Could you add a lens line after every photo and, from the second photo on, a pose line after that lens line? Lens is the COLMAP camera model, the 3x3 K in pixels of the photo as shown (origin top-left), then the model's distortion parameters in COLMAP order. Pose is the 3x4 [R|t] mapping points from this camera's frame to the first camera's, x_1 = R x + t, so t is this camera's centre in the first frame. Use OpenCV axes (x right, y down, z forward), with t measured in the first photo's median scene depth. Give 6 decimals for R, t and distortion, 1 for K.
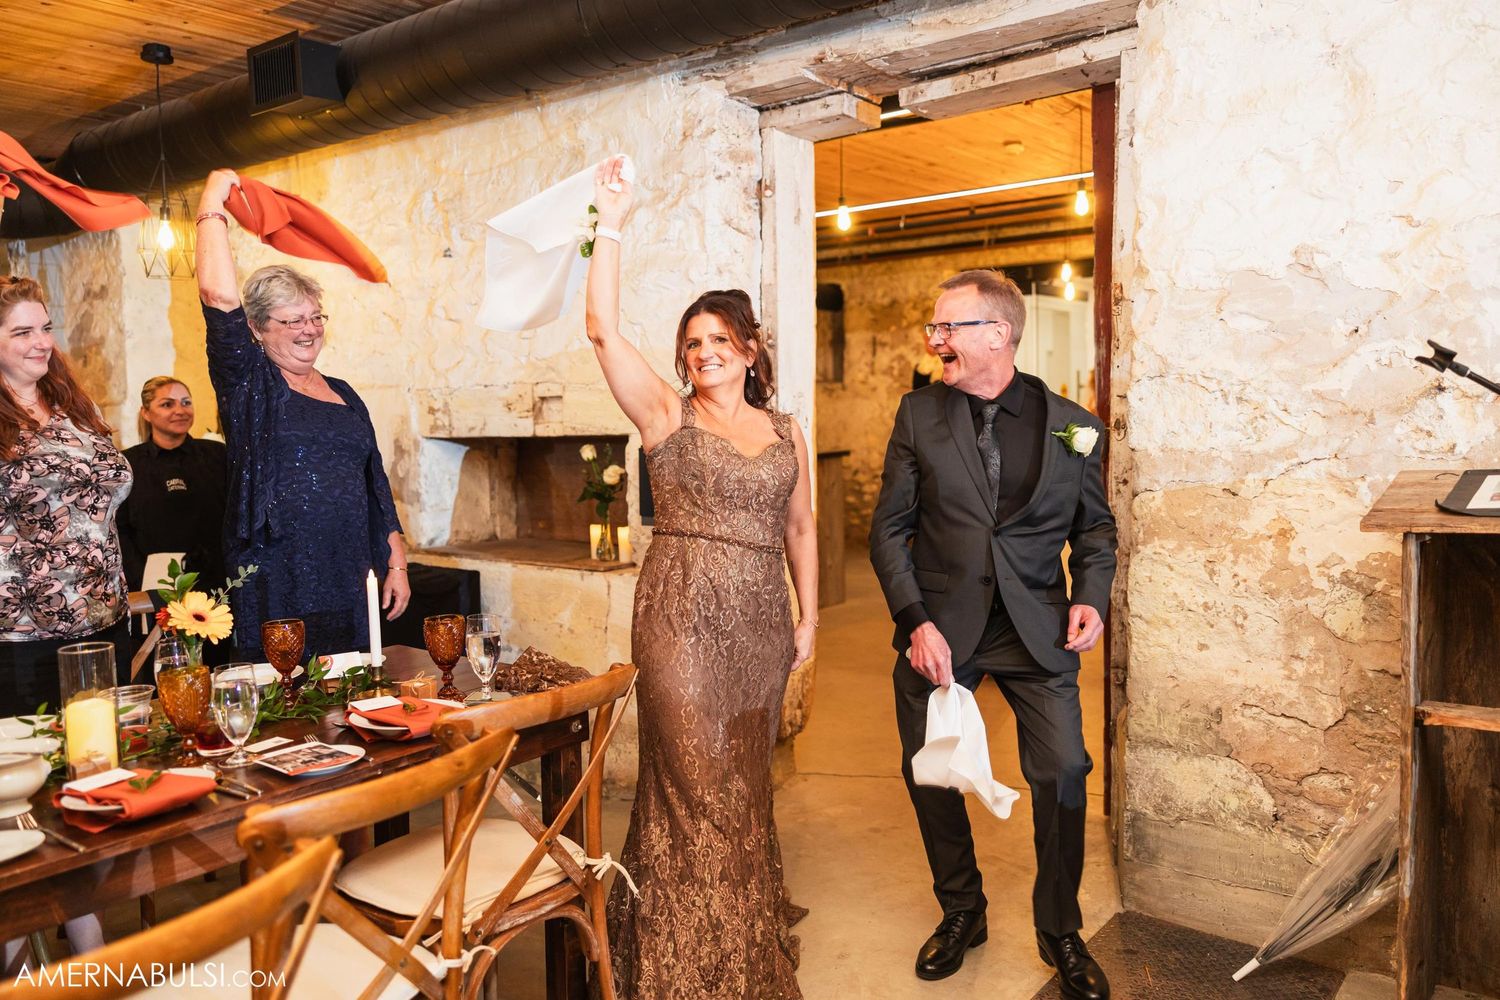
lens RADIAL K [[1158.0, 0, 755.4], [0, 1158.0, 488.4], [0, 0, 1]] dist [0.002398, 0.005459]
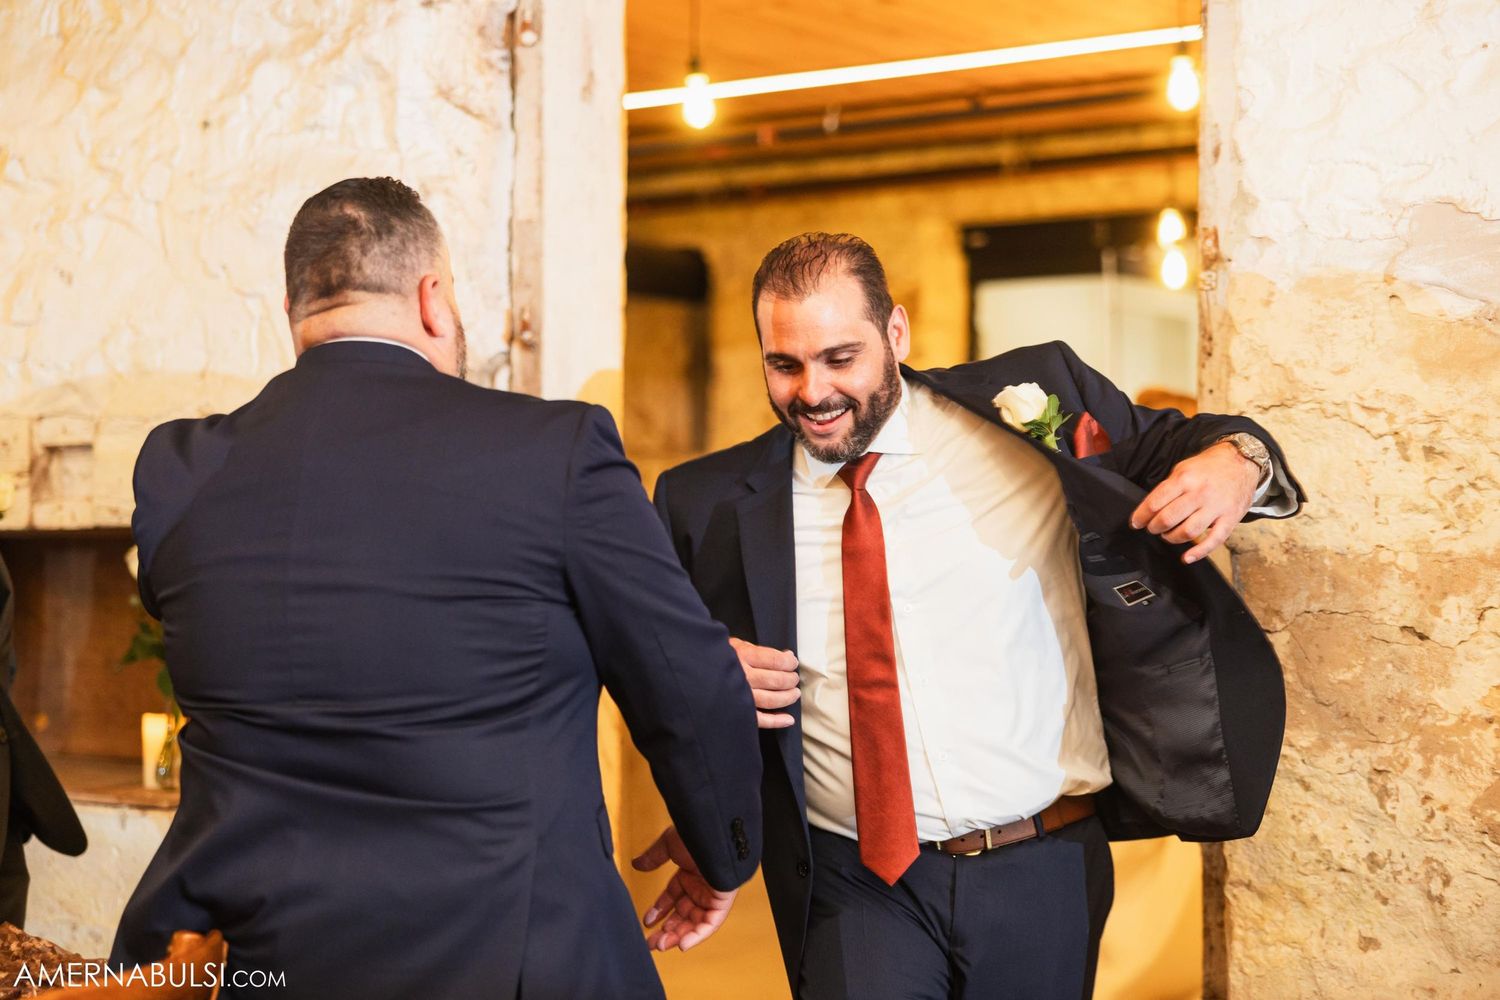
lens RADIAL K [[2561.5, 0, 705.5], [0, 2561.5, 481.1], [0, 0, 1]] dist [-0.004820, 0.000000]
pose [[0.997719, 0.016996, 0.065330, 0.020887], [-0.011170, 0.996010, -0.088538, 0.032813], [-0.066574, 0.087607, 0.993928, -0.082772]]
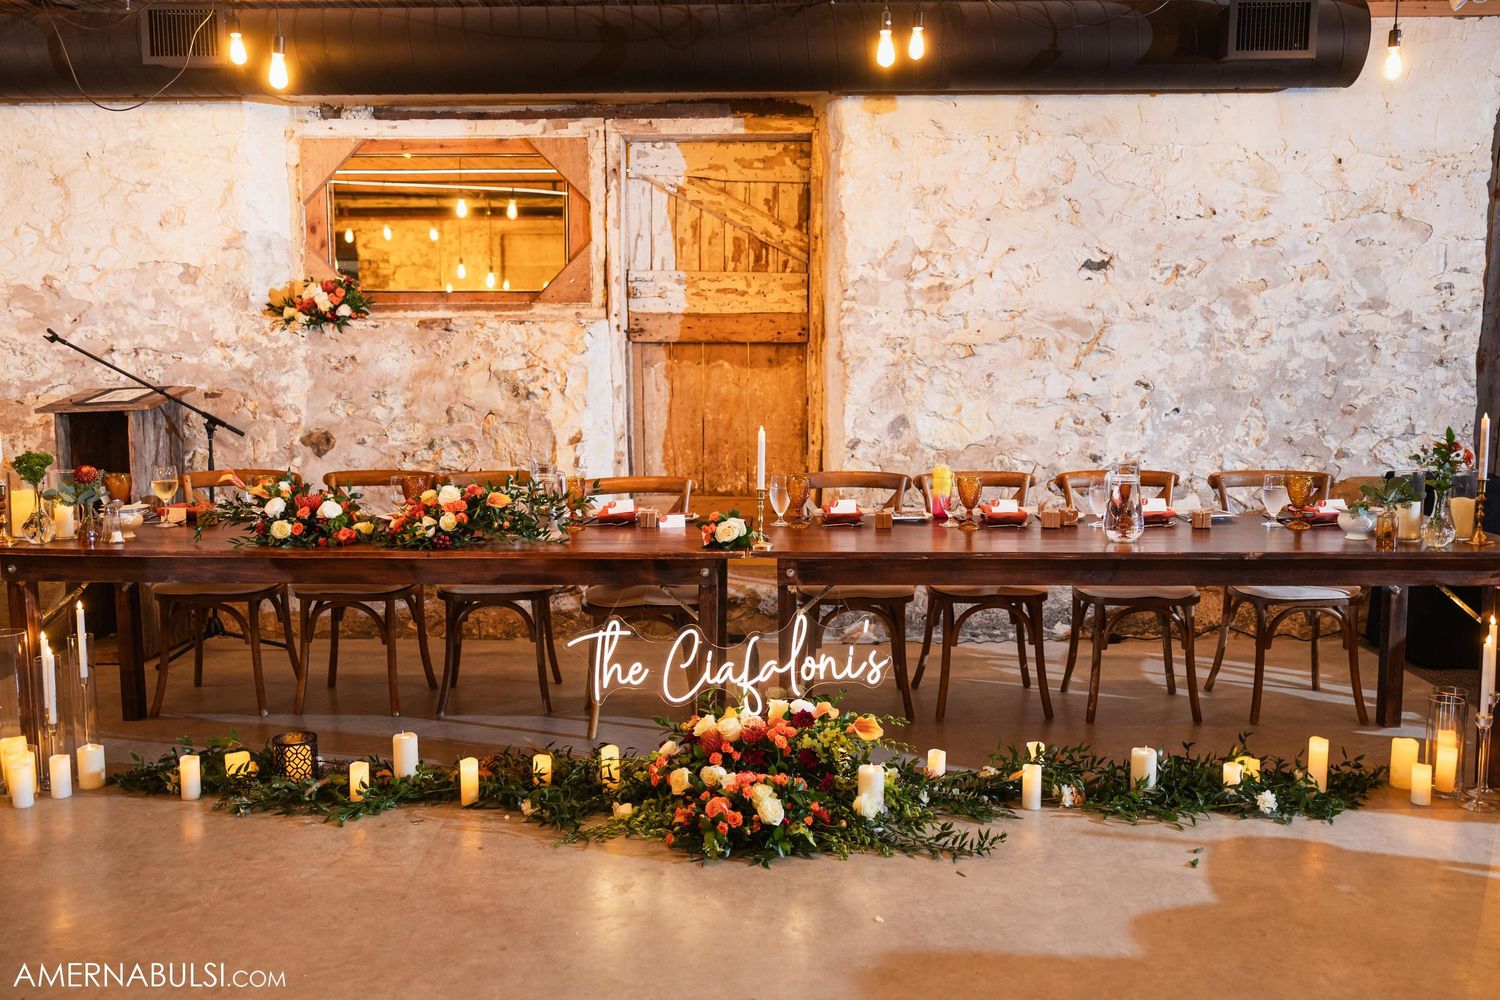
lens RADIAL K [[1222.7, 0, 748.2], [0, 1222.7, 493.7], [0, 0, 1]] dist [0.014625, -0.003448]
pose [[0.809929, -0.045227, 0.584782, 0.159047], [0.025049, 0.998780, 0.042552, 0.079942], [-0.585993, -0.019816, 0.810074, -1.098012]]
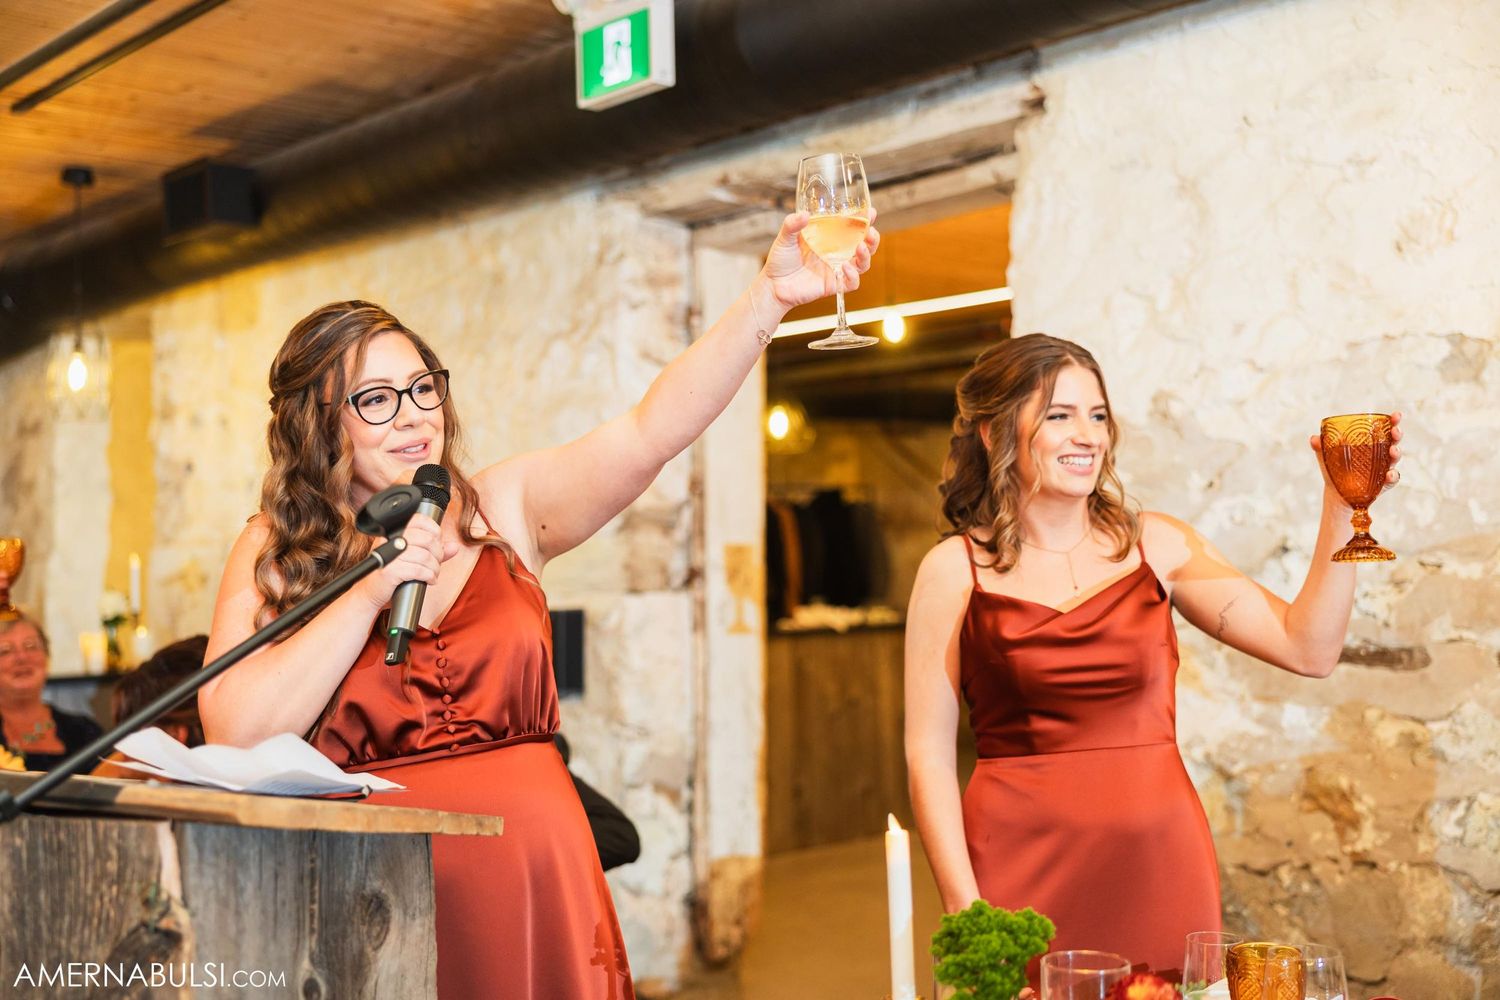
lens RADIAL K [[1740.7, 0, 739.0], [0, 1740.7, 495.1], [0, 0, 1]] dist [0.003803, 0.000000]
pose [[0.986075, -0.006091, -0.166191, 0.295786], [-0.011273, 0.994582, -0.103342, 0.013080], [0.165920, 0.103776, 0.980664, -0.305316]]
